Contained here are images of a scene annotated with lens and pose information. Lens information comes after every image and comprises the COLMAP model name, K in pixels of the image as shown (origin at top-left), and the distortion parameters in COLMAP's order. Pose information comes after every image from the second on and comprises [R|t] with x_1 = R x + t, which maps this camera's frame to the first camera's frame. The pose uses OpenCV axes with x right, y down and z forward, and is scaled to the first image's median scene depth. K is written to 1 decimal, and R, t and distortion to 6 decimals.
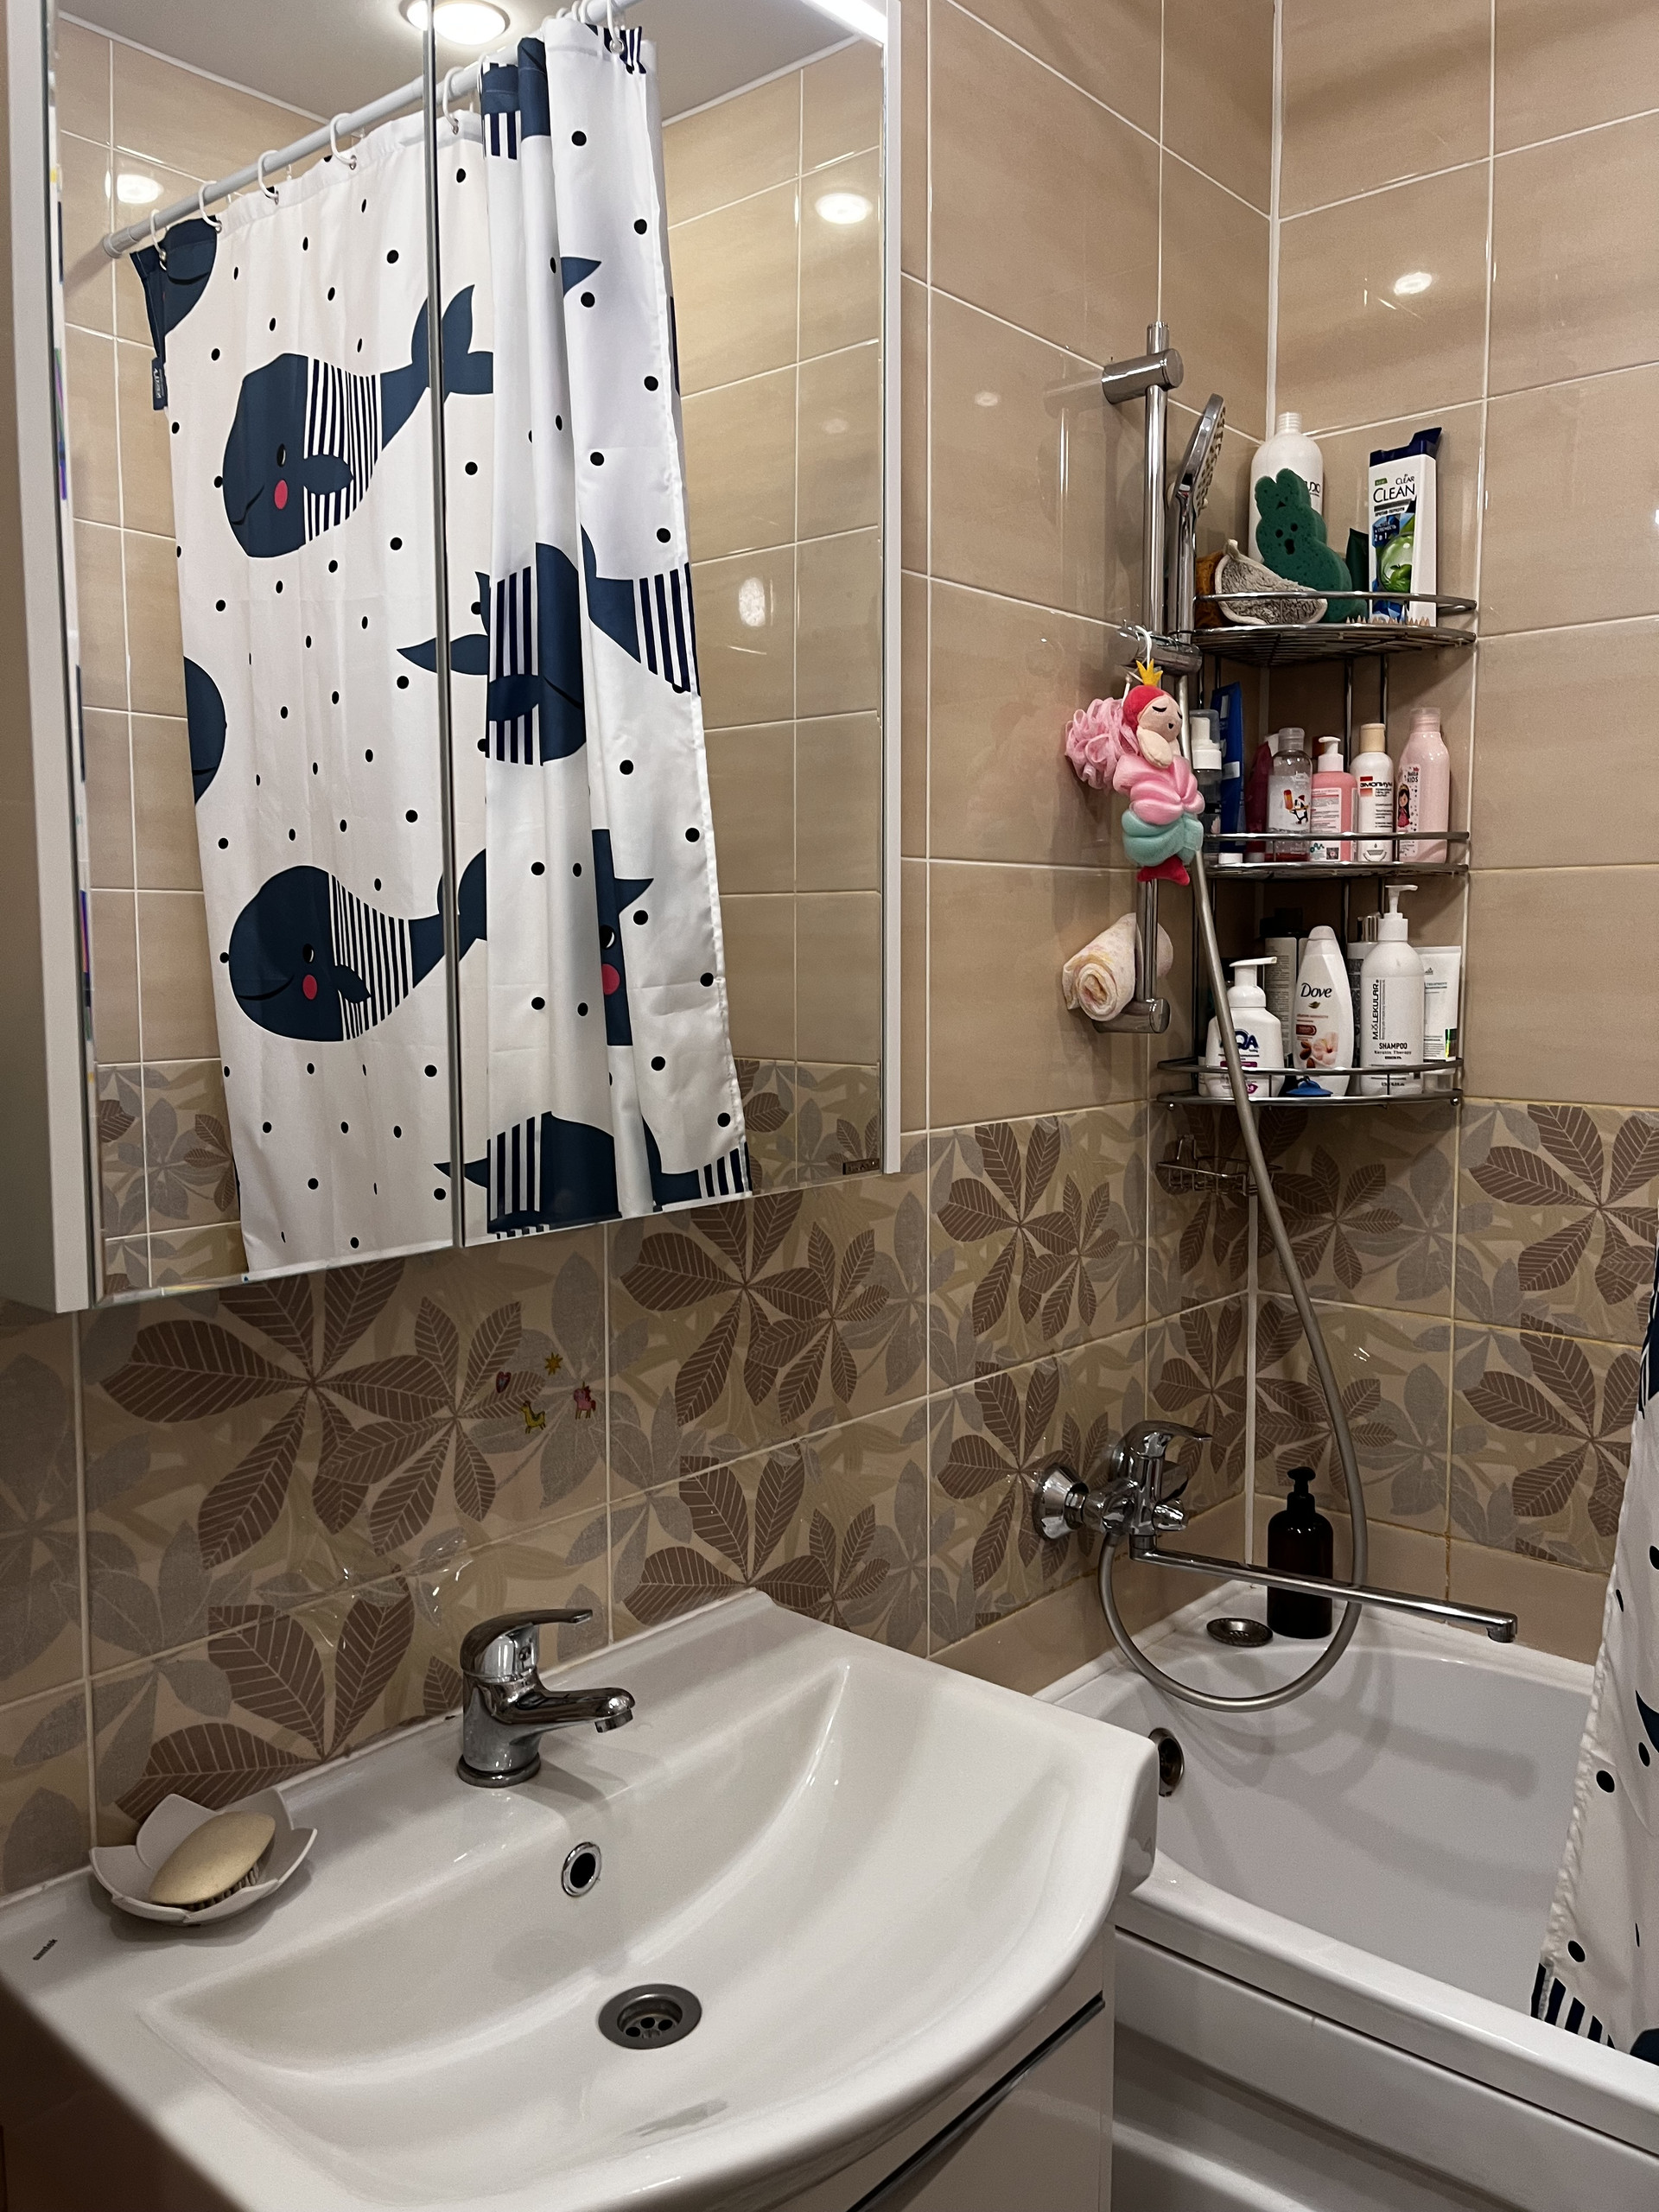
lens RADIAL K [[1682.0, 0, 834.8], [0, 1682.0, 1099.2], [0, 0, 1]] dist [0.071178, -0.086730]
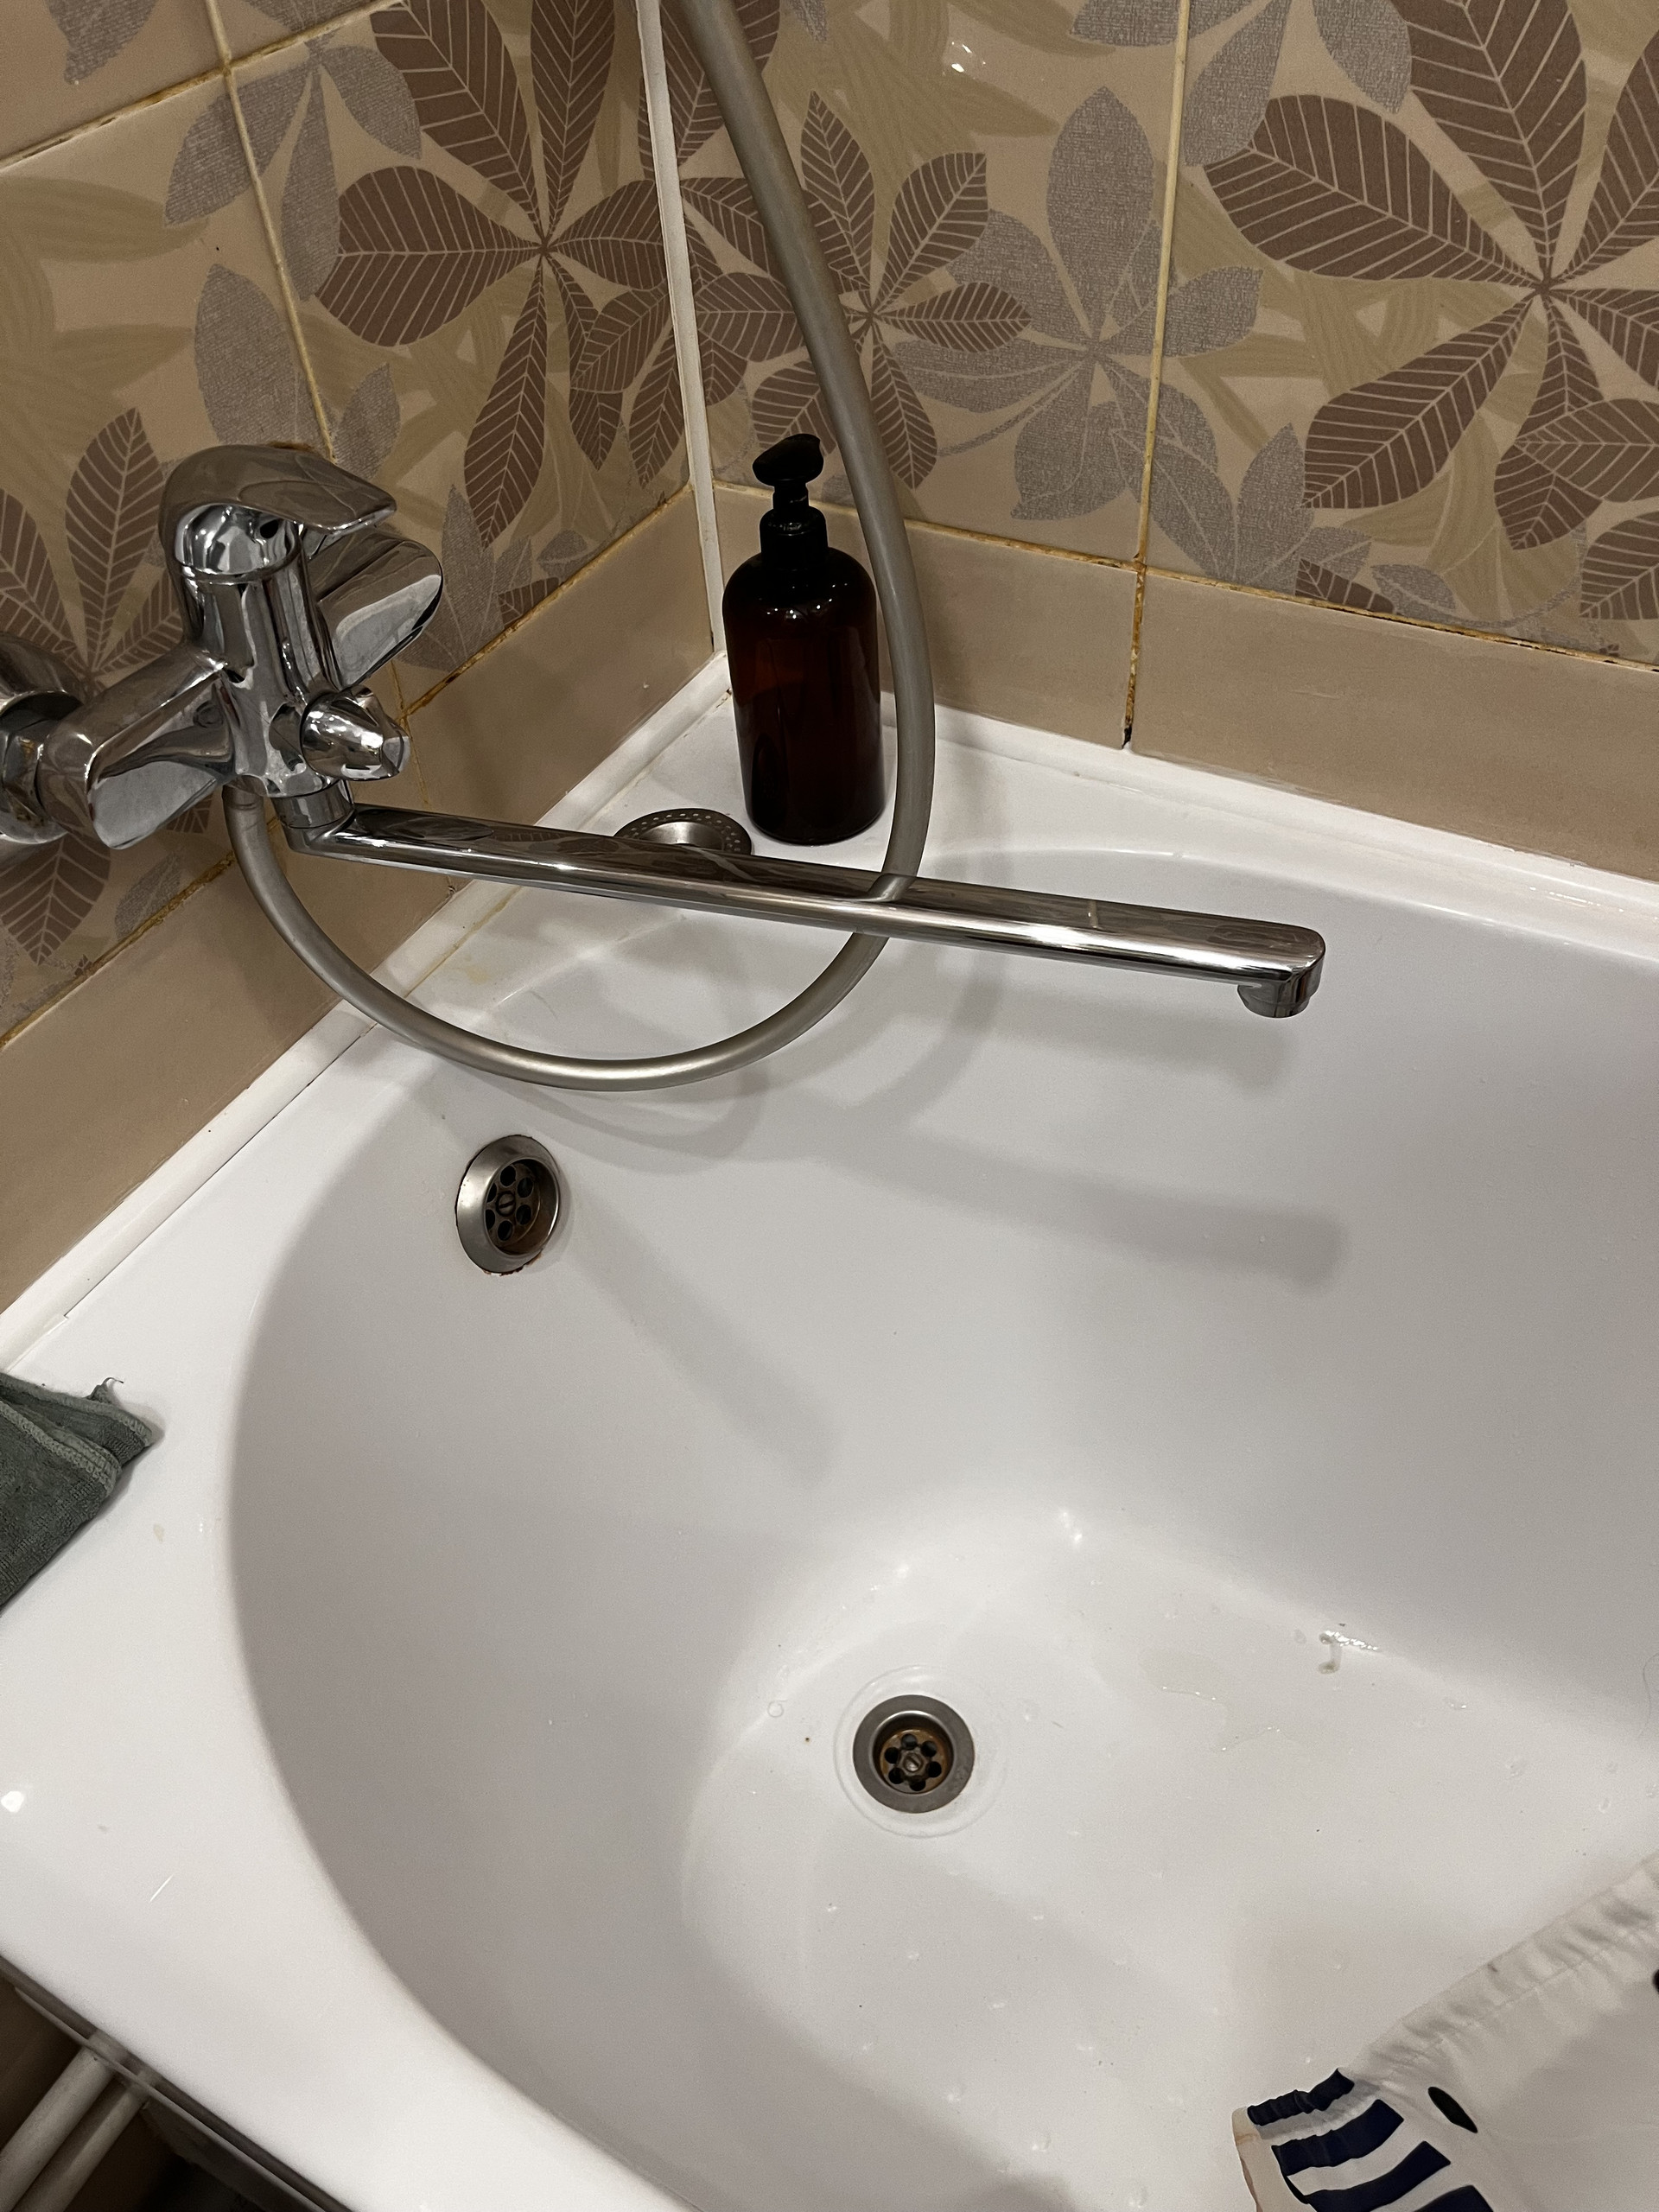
lens RADIAL K [[1682.0, 0, 825.1], [0, 1682.0, 1106.2], [0, 0, 1]] dist [0.071178, -0.086730]
pose [[0.977002, -0.186703, 0.102996, 0.217626], [0.076586, 0.758063, 0.647669, 0.083221], [-0.198999, -0.624887, 0.754928, 0.619414]]
